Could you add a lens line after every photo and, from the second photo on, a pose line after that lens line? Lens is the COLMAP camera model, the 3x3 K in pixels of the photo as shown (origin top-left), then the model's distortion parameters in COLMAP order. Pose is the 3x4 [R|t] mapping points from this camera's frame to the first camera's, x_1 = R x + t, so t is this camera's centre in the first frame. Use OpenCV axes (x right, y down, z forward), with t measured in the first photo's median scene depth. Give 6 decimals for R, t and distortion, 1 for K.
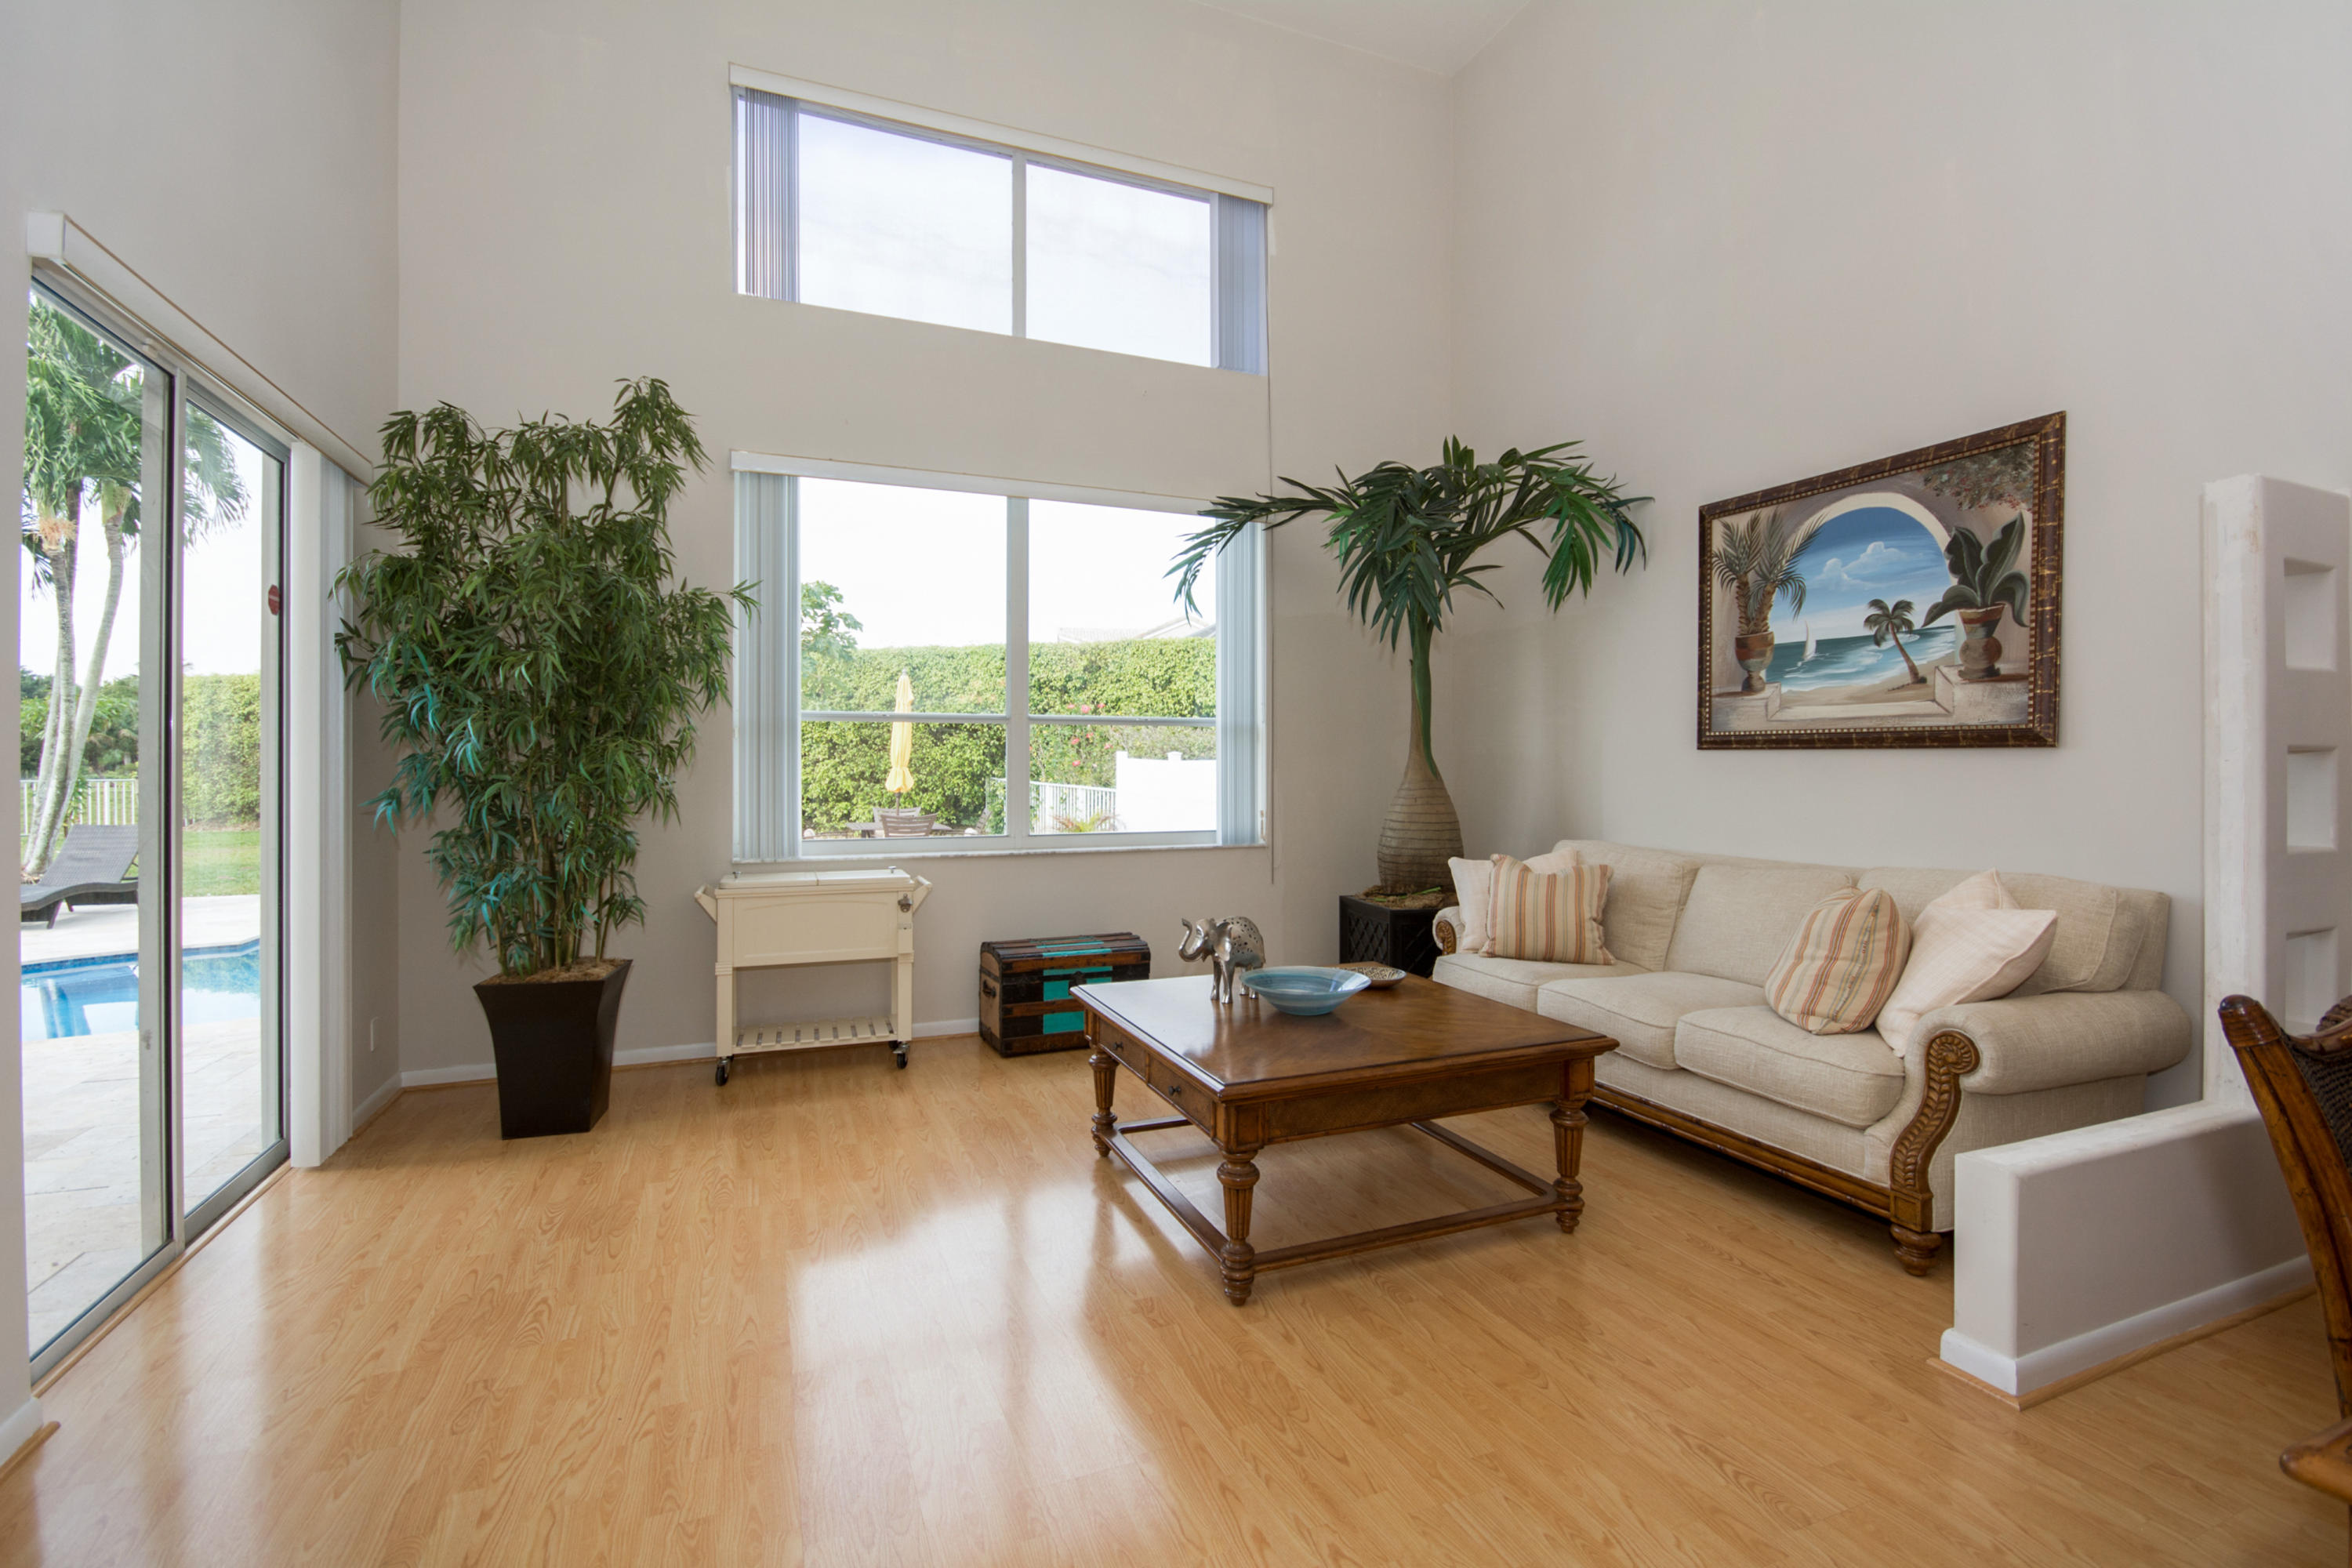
lens RADIAL K [[1046.9, 0, 1171.0], [0, 1046.9, 773.9], [0, 0, 1]] dist [-0.002967, -0.000603]
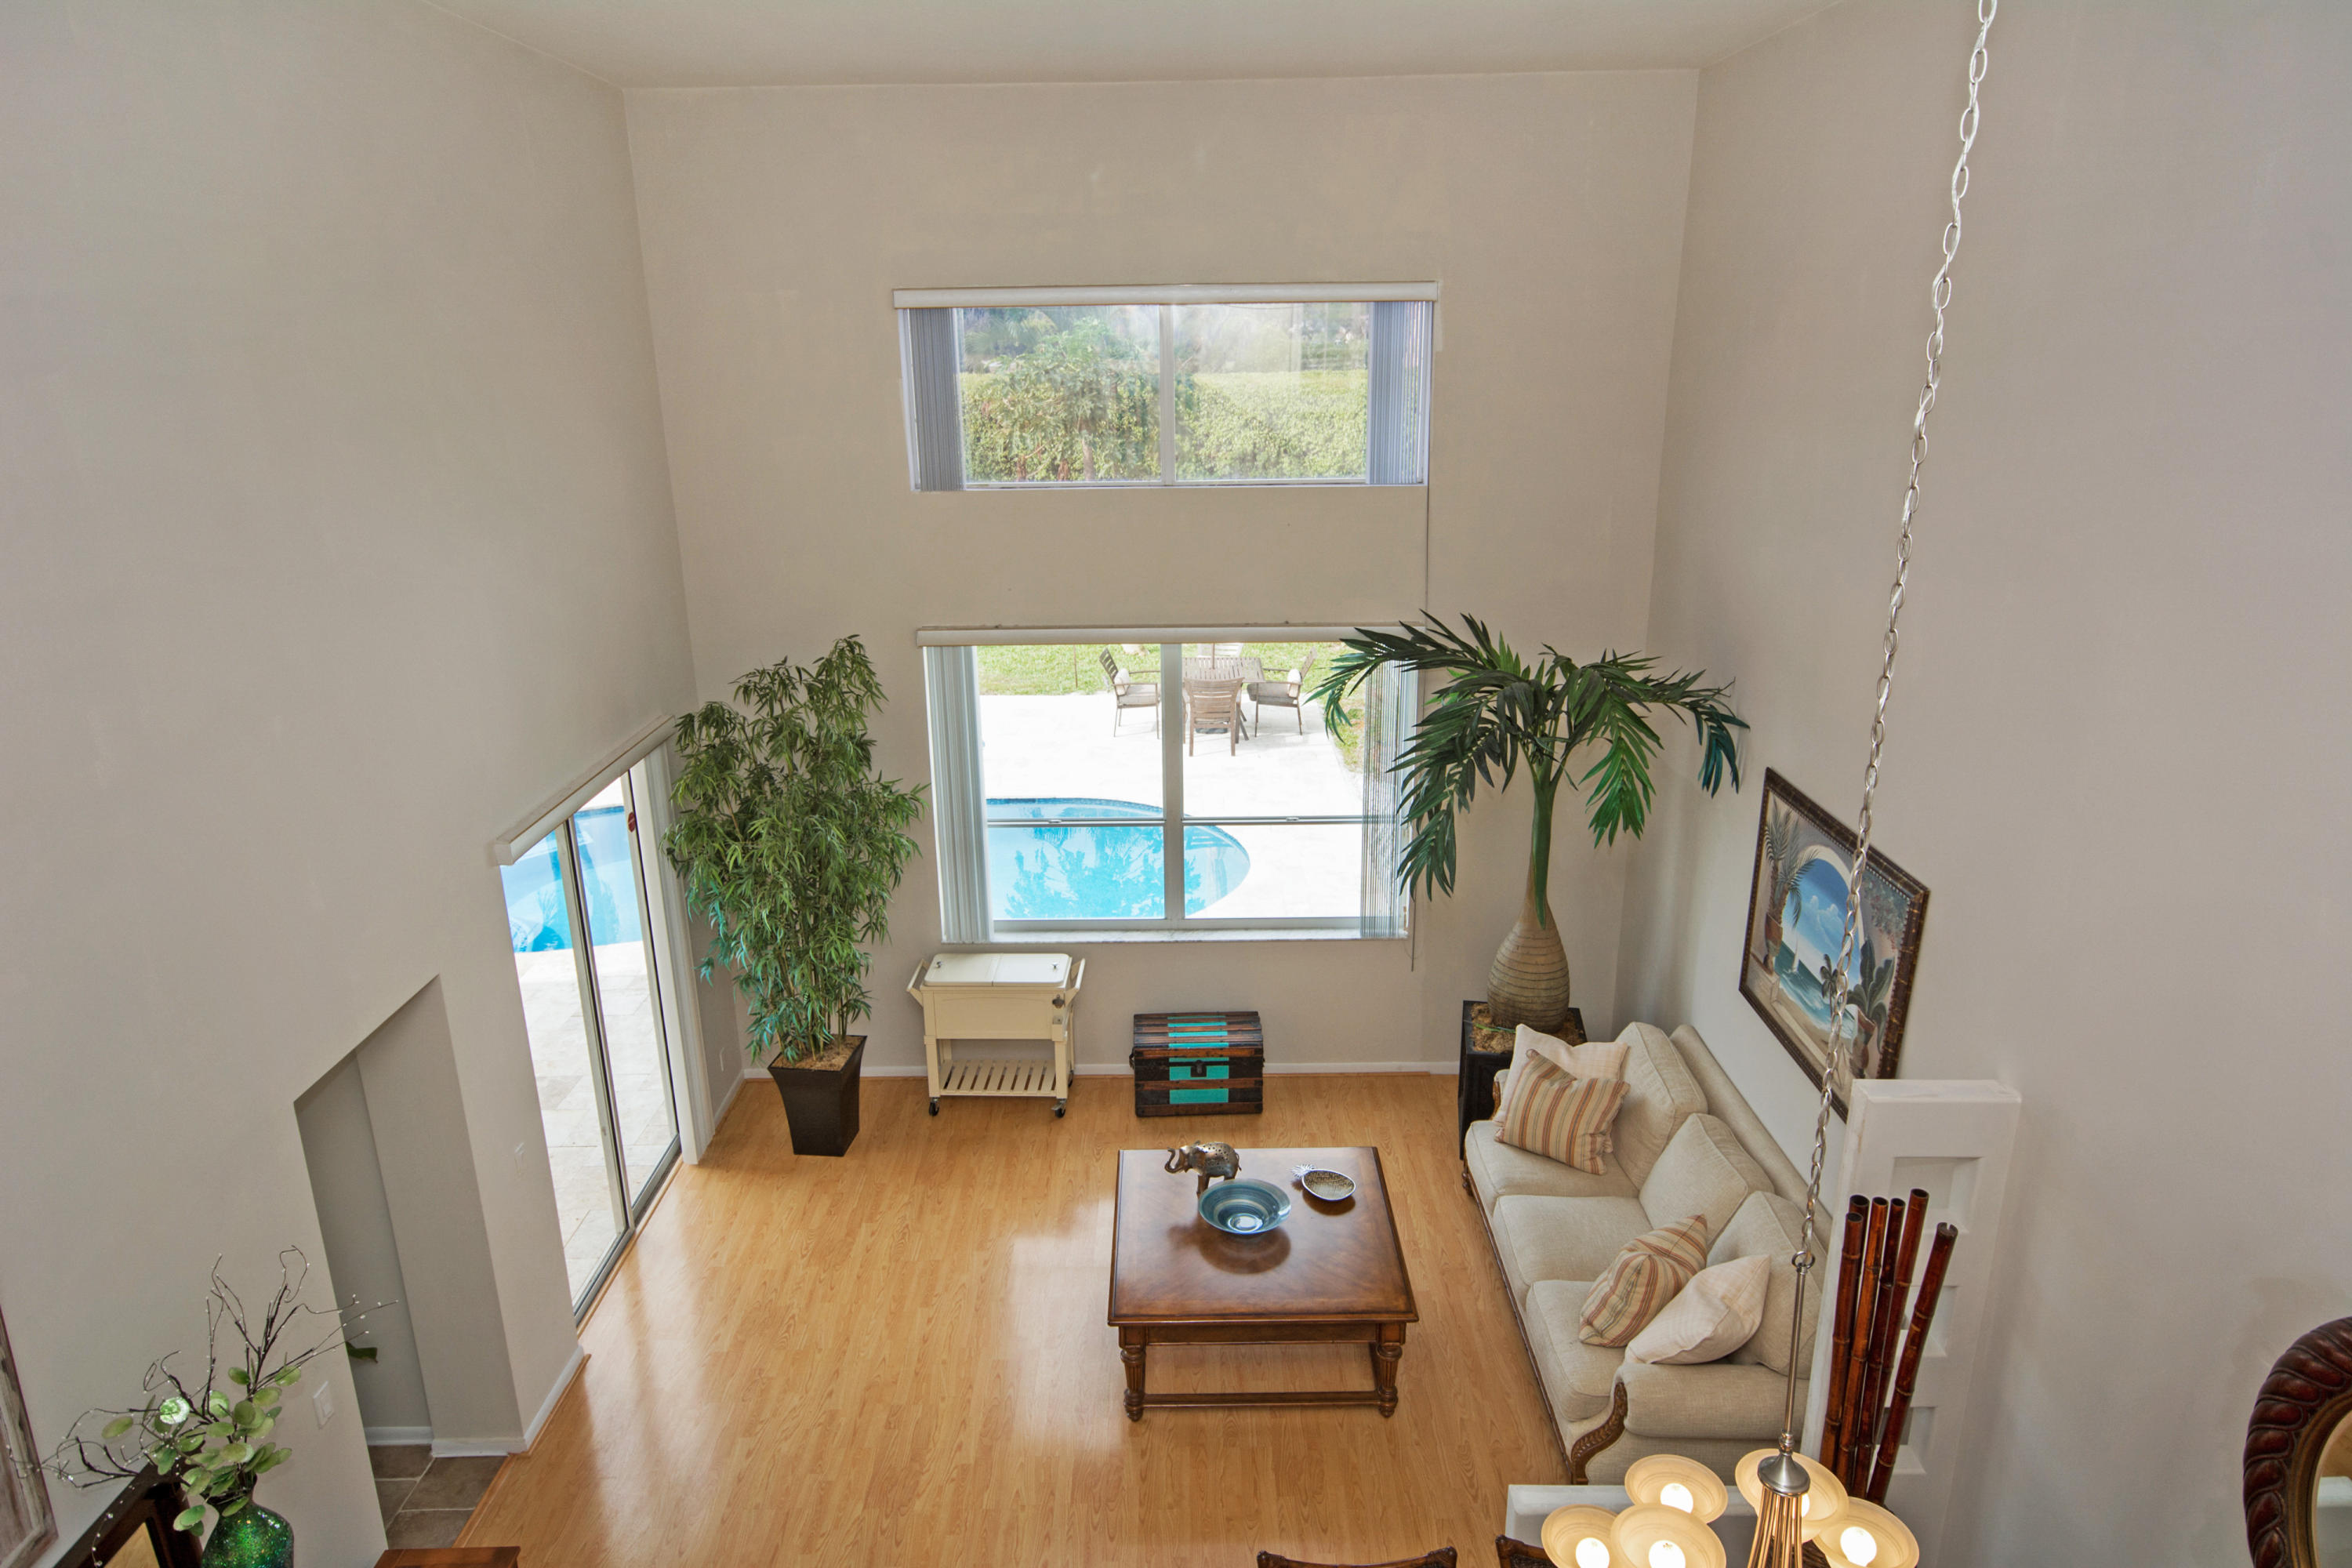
lens RADIAL K [[1429.9, 0, 1180.4], [0, 1429.9, 781.3], [0, 0, 1]] dist [0.003466, -0.000142]
pose [[0.927173, 0.104957, -0.359631, 0.555341], [0.010283, 0.952462, 0.304485, -0.763349], [0.374493, -0.286009, 0.882017, -0.461192]]
